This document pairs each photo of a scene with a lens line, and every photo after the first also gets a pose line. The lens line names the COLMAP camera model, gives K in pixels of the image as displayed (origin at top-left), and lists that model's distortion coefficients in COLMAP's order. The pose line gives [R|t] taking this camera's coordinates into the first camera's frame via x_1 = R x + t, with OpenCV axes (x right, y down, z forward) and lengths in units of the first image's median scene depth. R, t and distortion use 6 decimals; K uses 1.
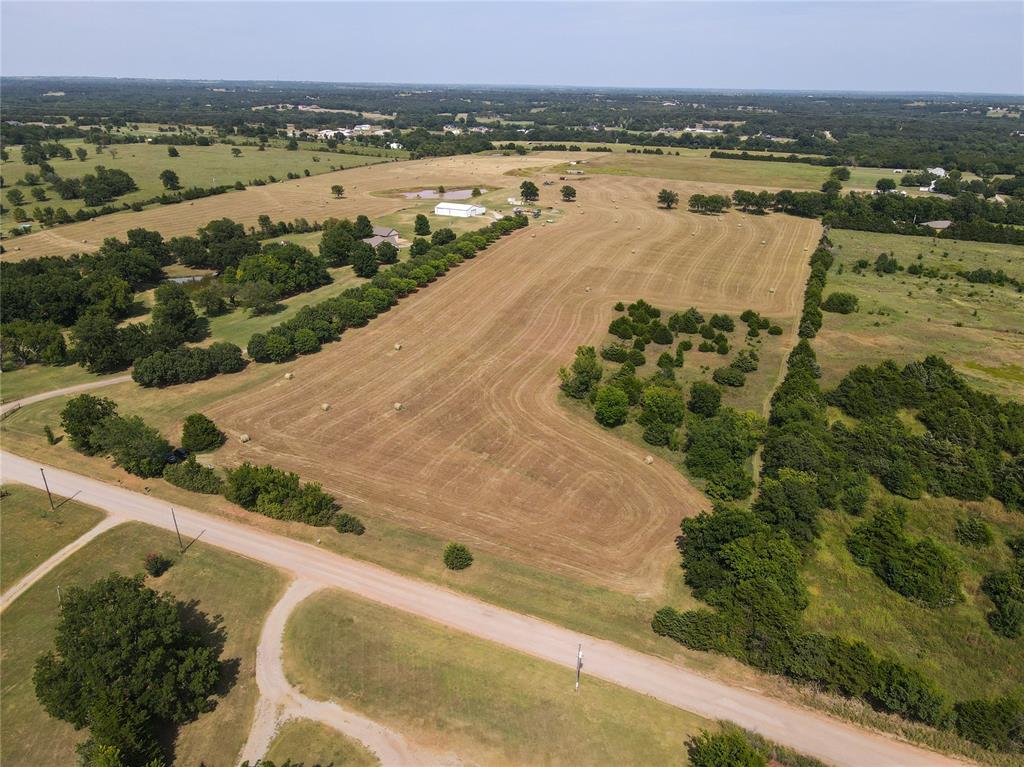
lens RADIAL K [[758.4, 0, 508.7], [0, 758.4, 382.7], [0, 0, 1]] dist [-0.006208, 0.036836]
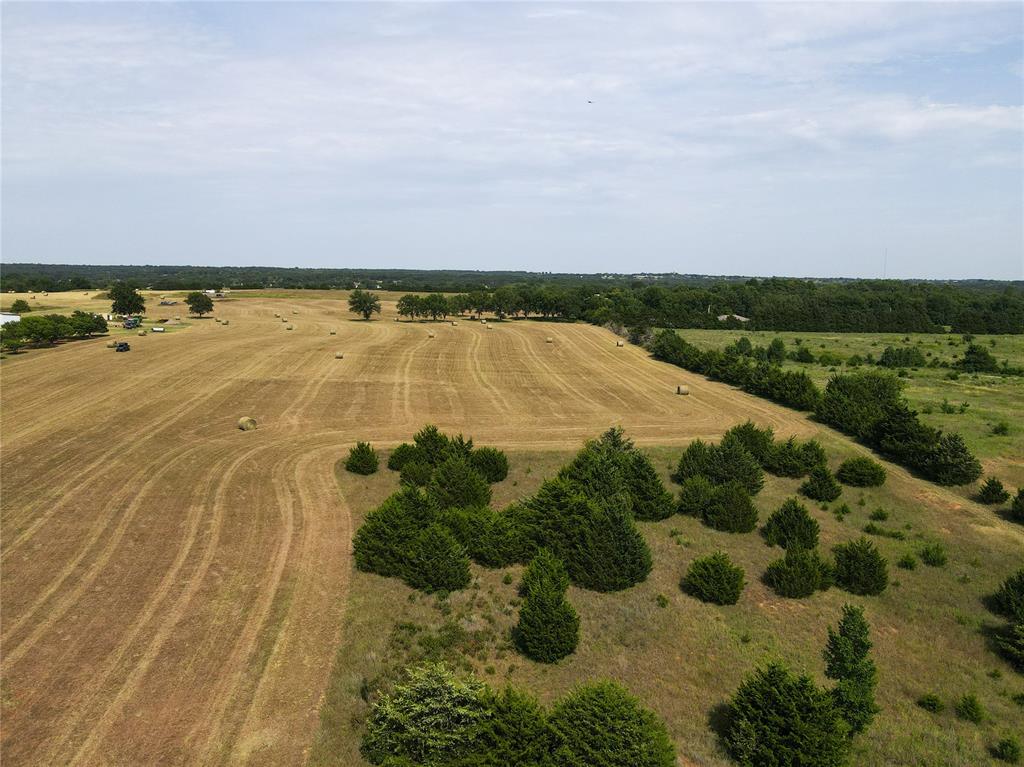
lens RADIAL K [[750.8, 0, 510.8], [0, 750.8, 387.3], [0, 0, 1]] dist [0.001601, 0.030942]
pose [[0.900109, -0.067627, 0.430383, 0.108501], [0.161071, 0.969540, -0.184520, -0.093449], [-0.404795, 0.235411, 0.883585, 1.036612]]
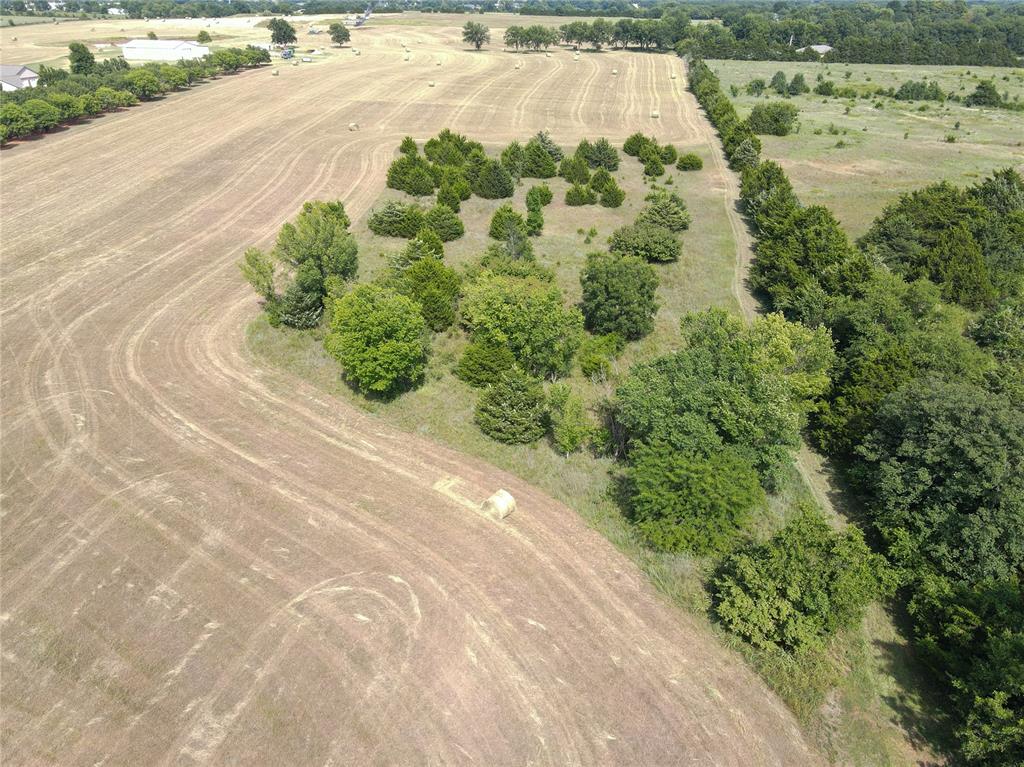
lens RADIAL K [[755.2, 0, 509.6], [0, 755.2, 383.4], [0, 0, 1]] dist [0.008322, 0.011290]
pose [[0.969615, -0.124105, 0.210821, 0.118296], [0.100280, 0.987671, 0.120205, 0.013850], [-0.223140, -0.095412, 0.970106, 0.645934]]
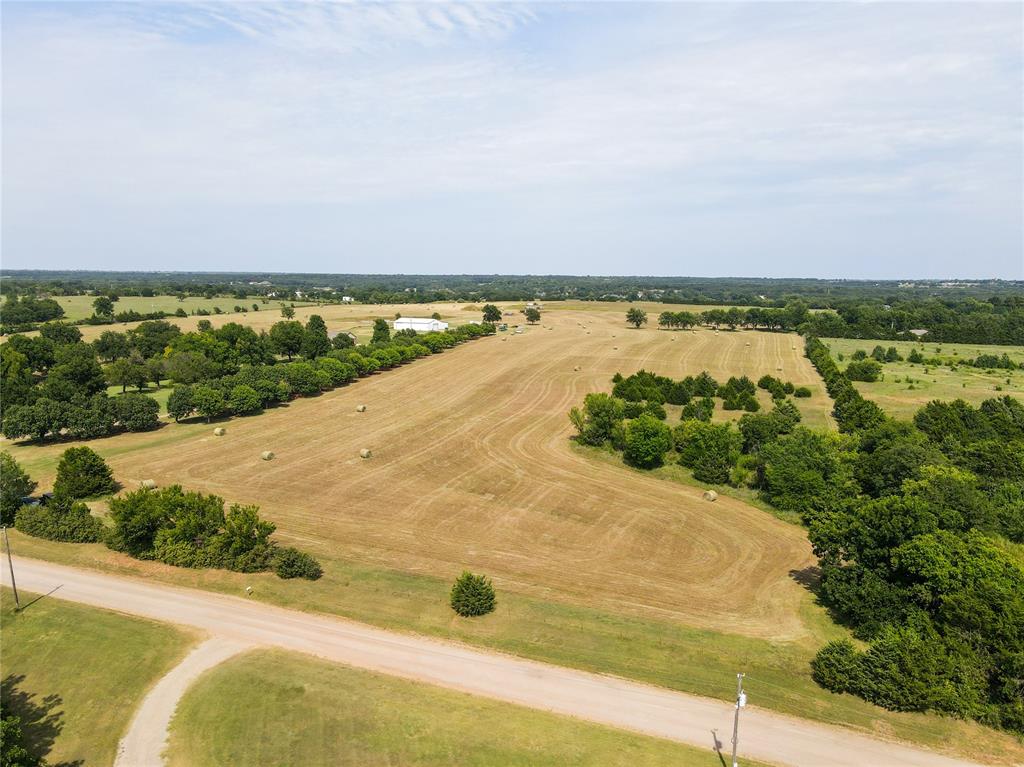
lens RADIAL K [[755.2, 0, 509.6], [0, 755.2, 383.4], [0, 0, 1]] dist [0.008322, 0.011290]
pose [[0.997209, -0.015940, 0.072937, -0.058104], [0.032550, 0.972028, -0.232599, 0.147948], [-0.067189, 0.234324, 0.969834, 0.251912]]
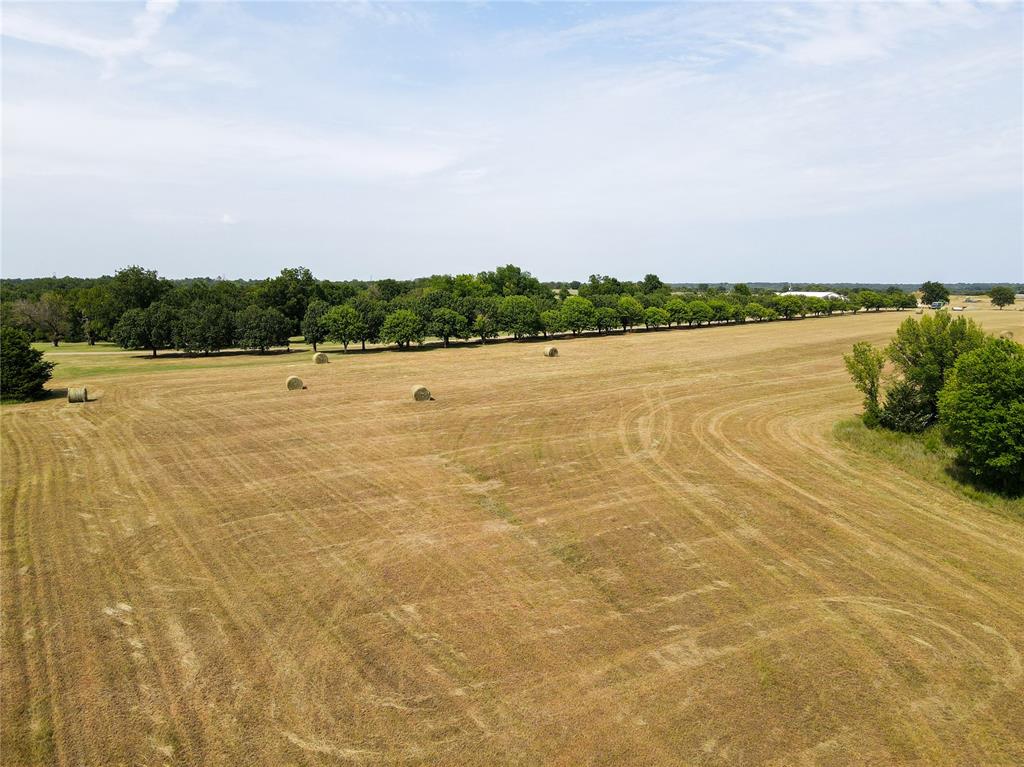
lens RADIAL K [[750.8, 0, 510.8], [0, 750.8, 387.3], [0, 0, 1]] dist [0.001601, 0.030942]
pose [[0.864099, 0.059636, -0.499777, 0.115865], [-0.182303, 0.962618, -0.200331, 0.108226], [0.469148, 0.264216, 0.842669, 0.685211]]
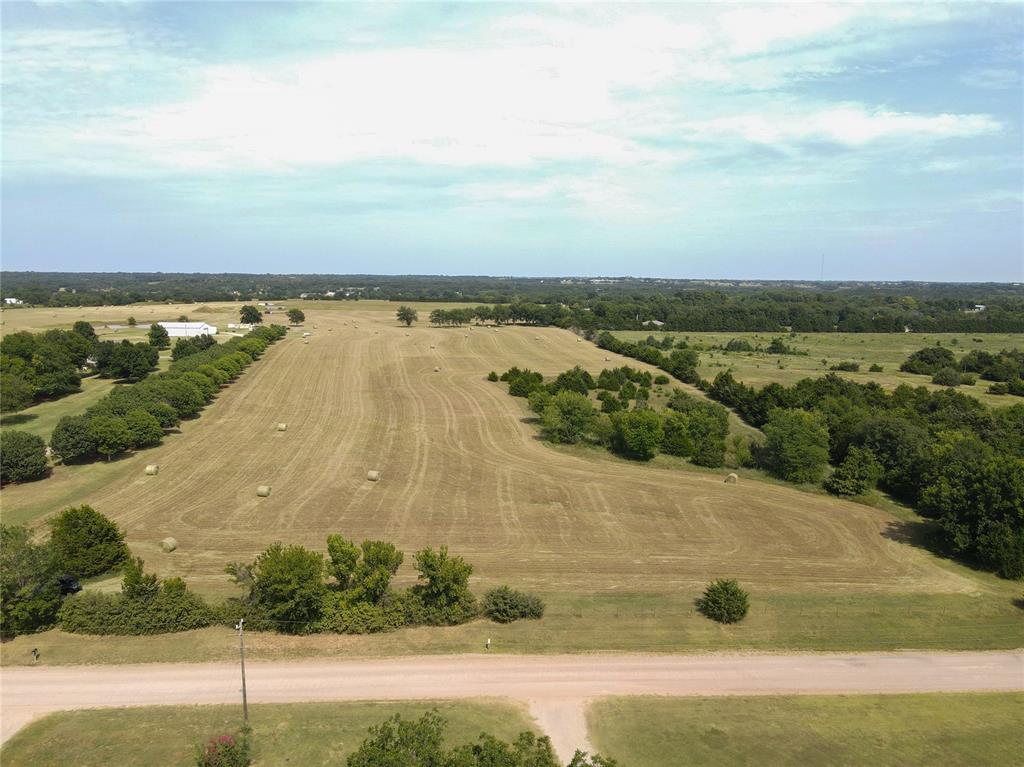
lens RADIAL K [[755.2, 0, 509.6], [0, 755.2, 383.4], [0, 0, 1]] dist [0.008322, 0.011290]
pose [[0.875473, -0.075351, 0.477356, -0.363451], [0.182961, 0.965923, -0.183079, 0.099632], [-0.447294, 0.247619, 0.859426, 0.365208]]
